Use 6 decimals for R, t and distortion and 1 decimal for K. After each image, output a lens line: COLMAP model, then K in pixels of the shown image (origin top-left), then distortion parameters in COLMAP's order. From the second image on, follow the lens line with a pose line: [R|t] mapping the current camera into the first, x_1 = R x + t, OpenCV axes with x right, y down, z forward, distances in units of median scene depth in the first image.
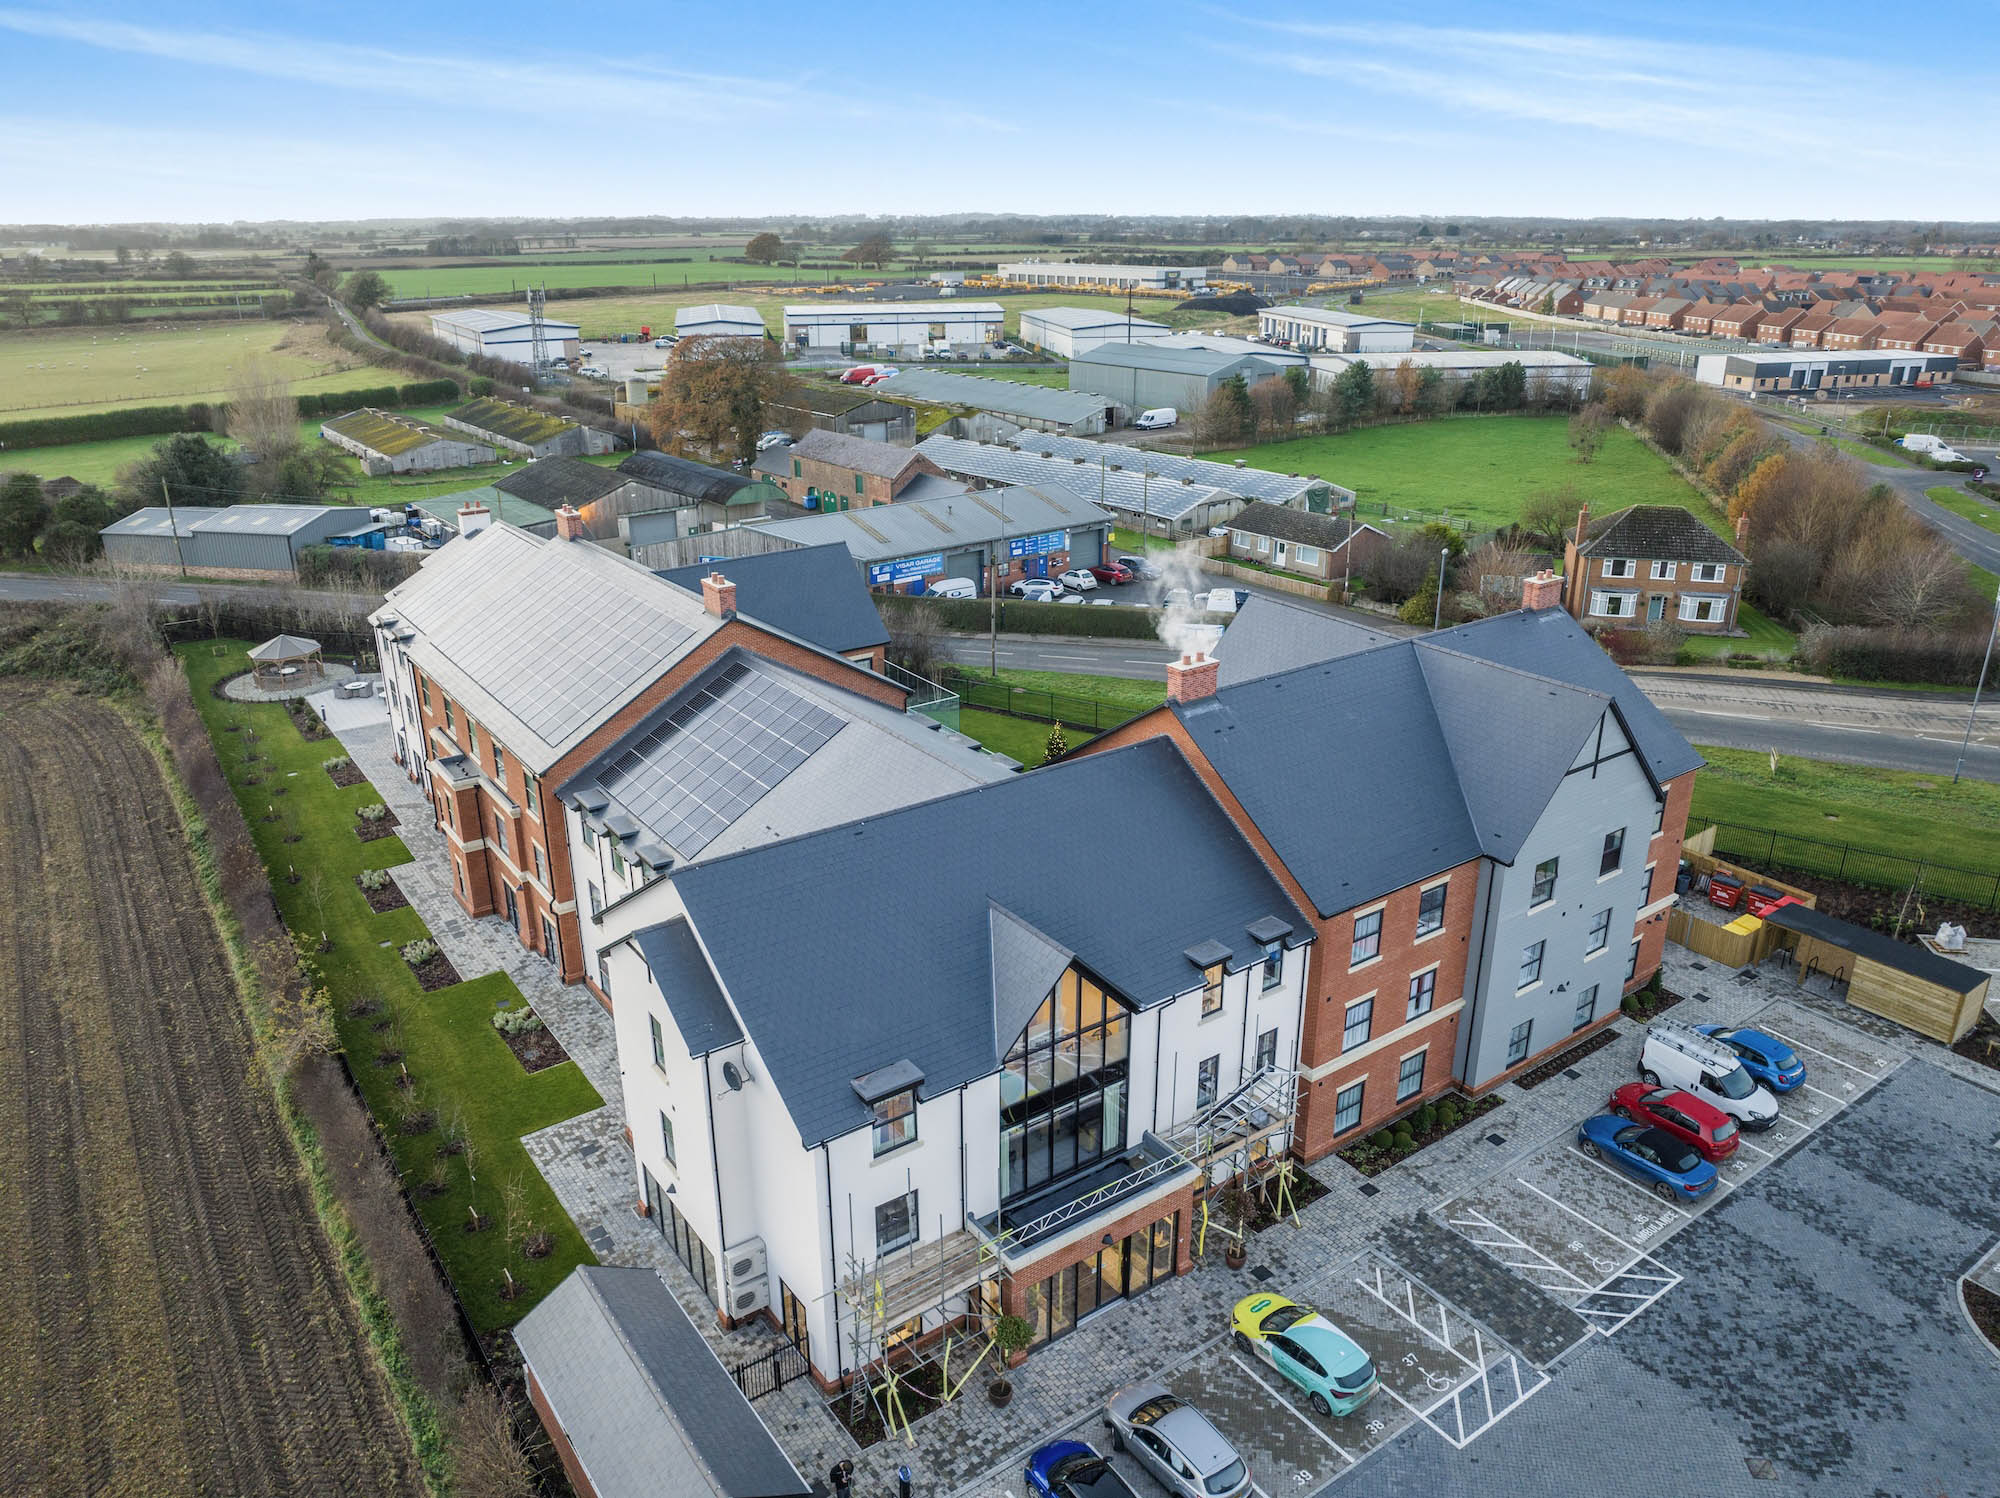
lens RADIAL K [[1409.0, 0, 1001.6], [0, 1409.0, 746.3], [0, 0, 1]] dist [-0.037233, 0.000584]
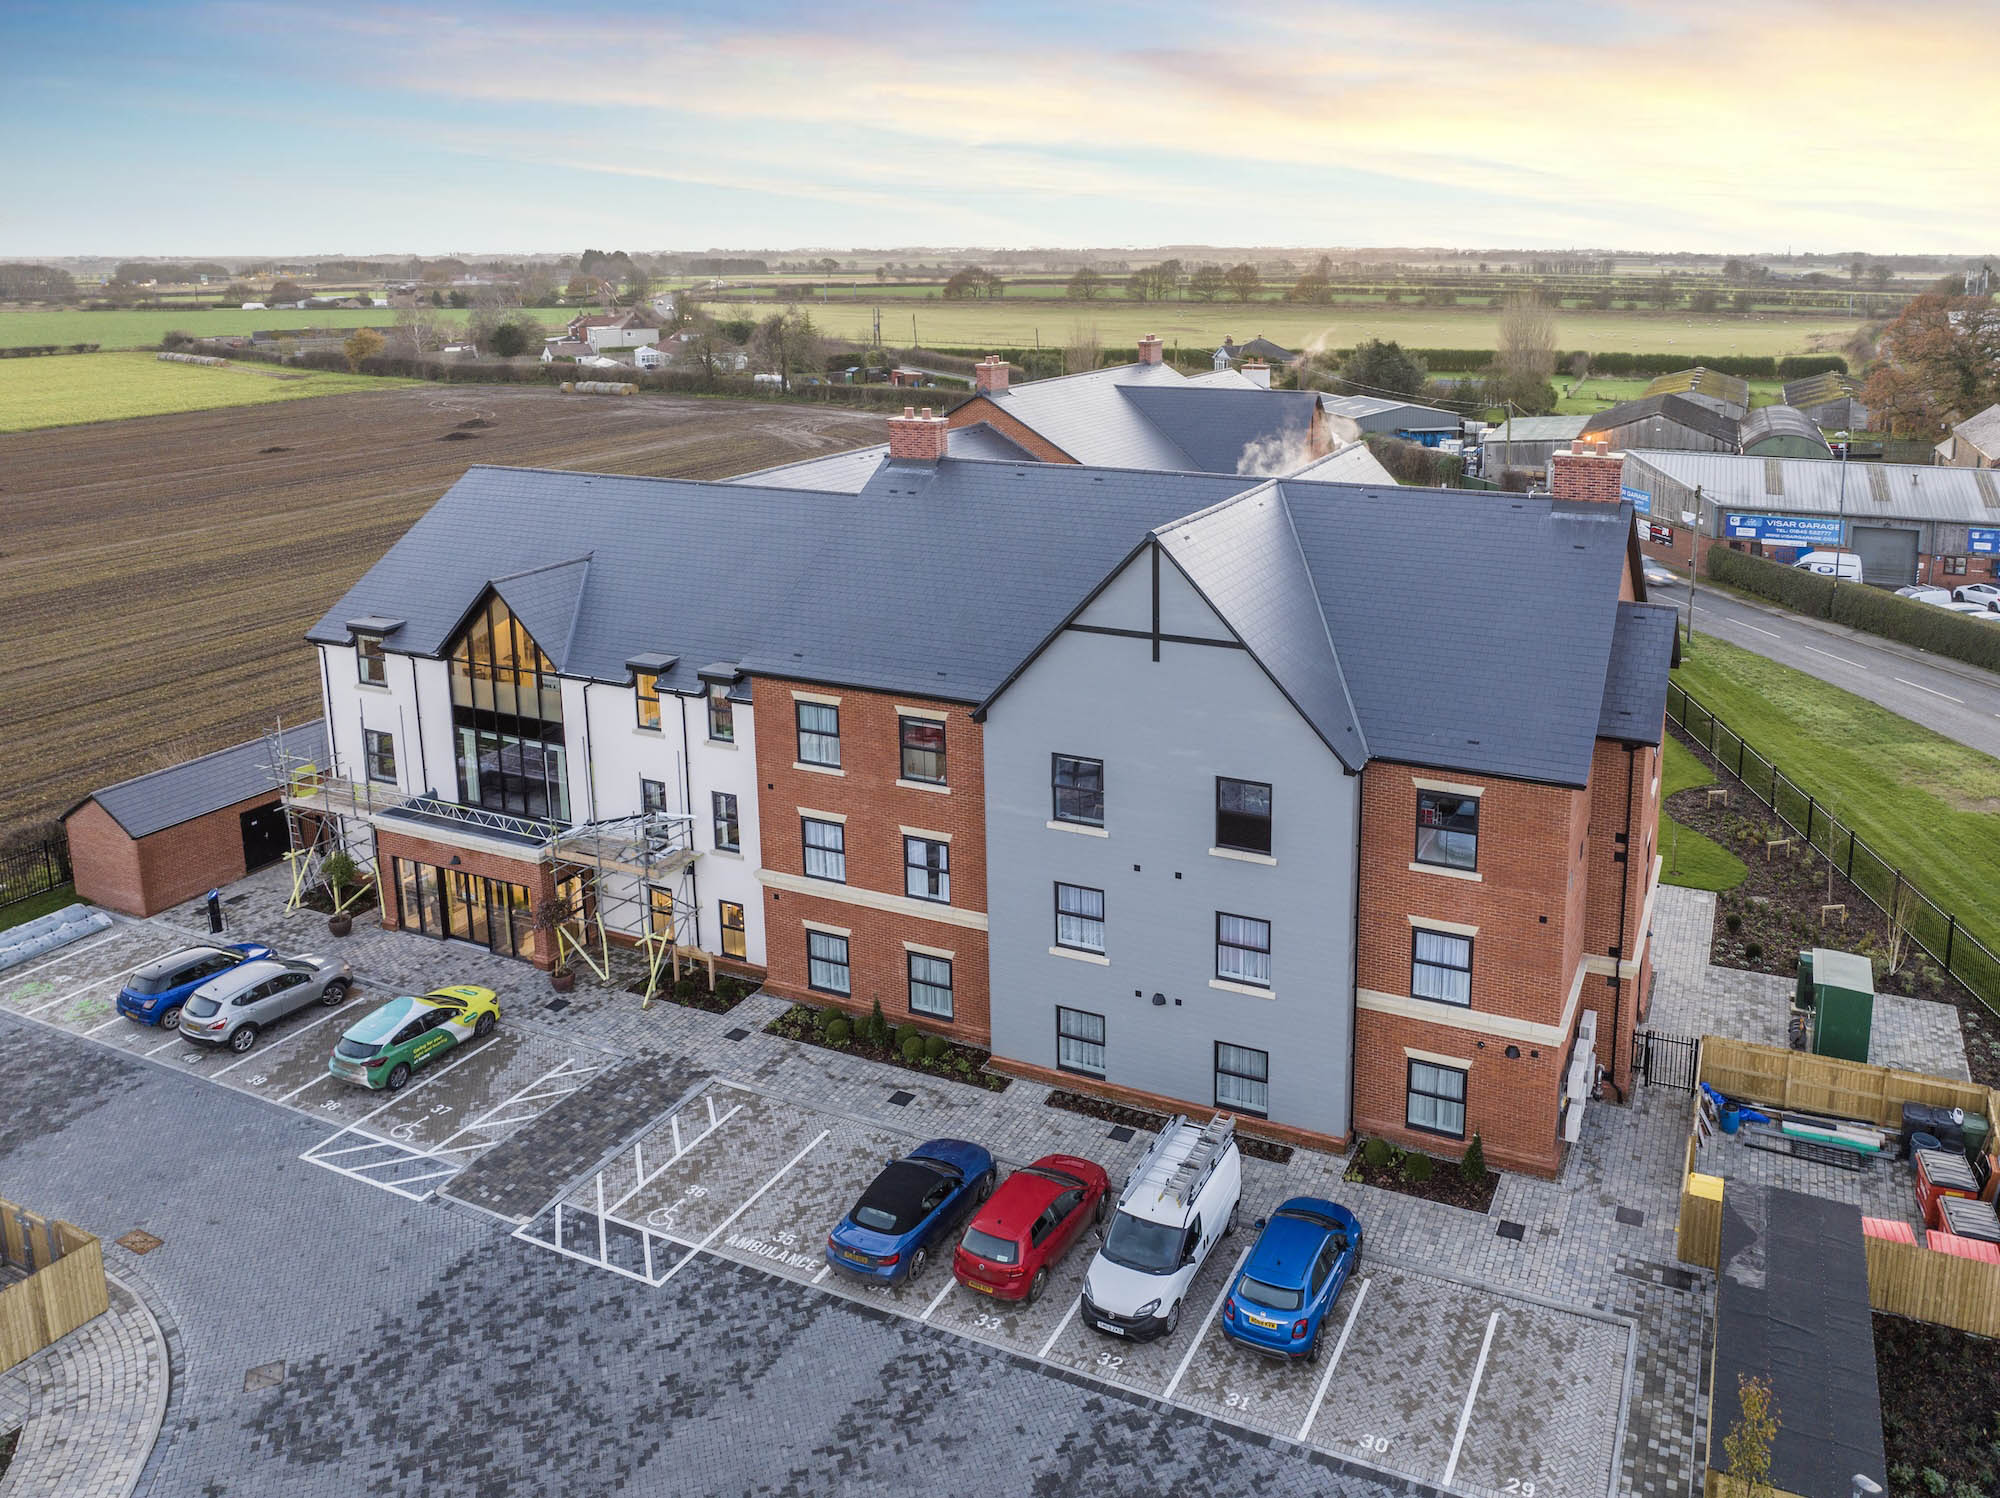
lens RADIAL K [[1464.9, 0, 1175.0], [0, 1464.9, 523.9], [0, 0, 1]] dist [-0.018514, -0.016365]
pose [[0.528788, 0.161043, -0.833336, 0.928345], [-0.306415, 0.951840, -0.010490, -0.031083], [0.791513, 0.260894, 0.552667, 0.575939]]
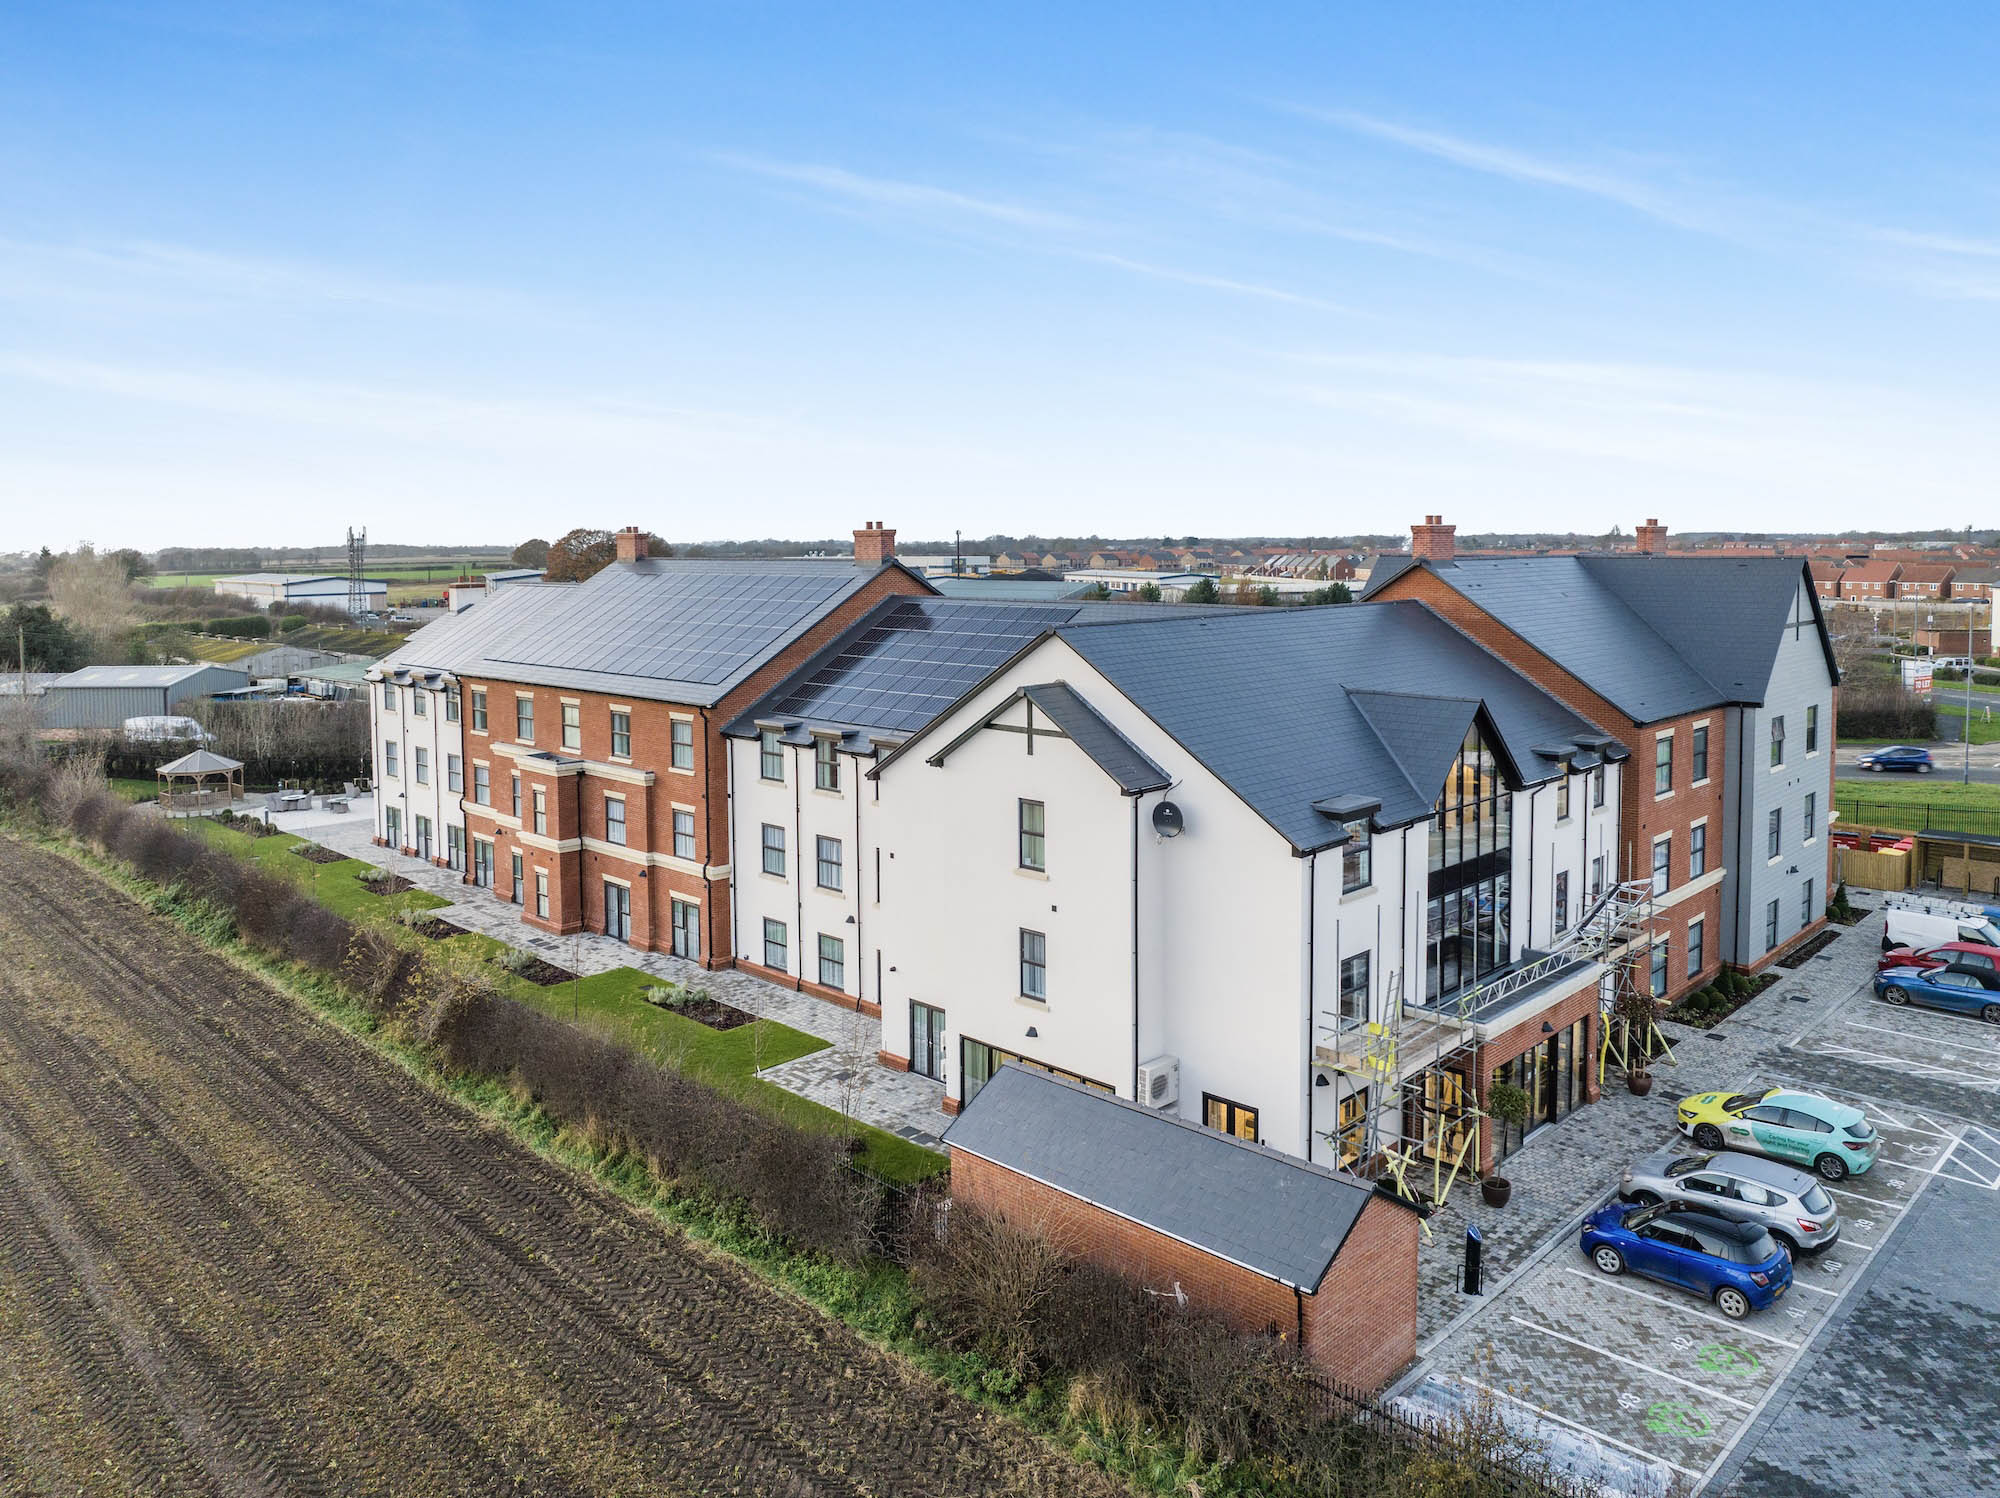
lens RADIAL K [[1447.9, 0, 1004.4], [0, 1447.9, 621.2], [0, 0, 1]] dist [-0.023273, -0.012637]
pose [[0.985025, -0.015754, 0.171689, -0.315965], [0.067100, 0.952334, -0.297585, 0.268876], [-0.158817, 0.304650, 0.939130, 0.088108]]
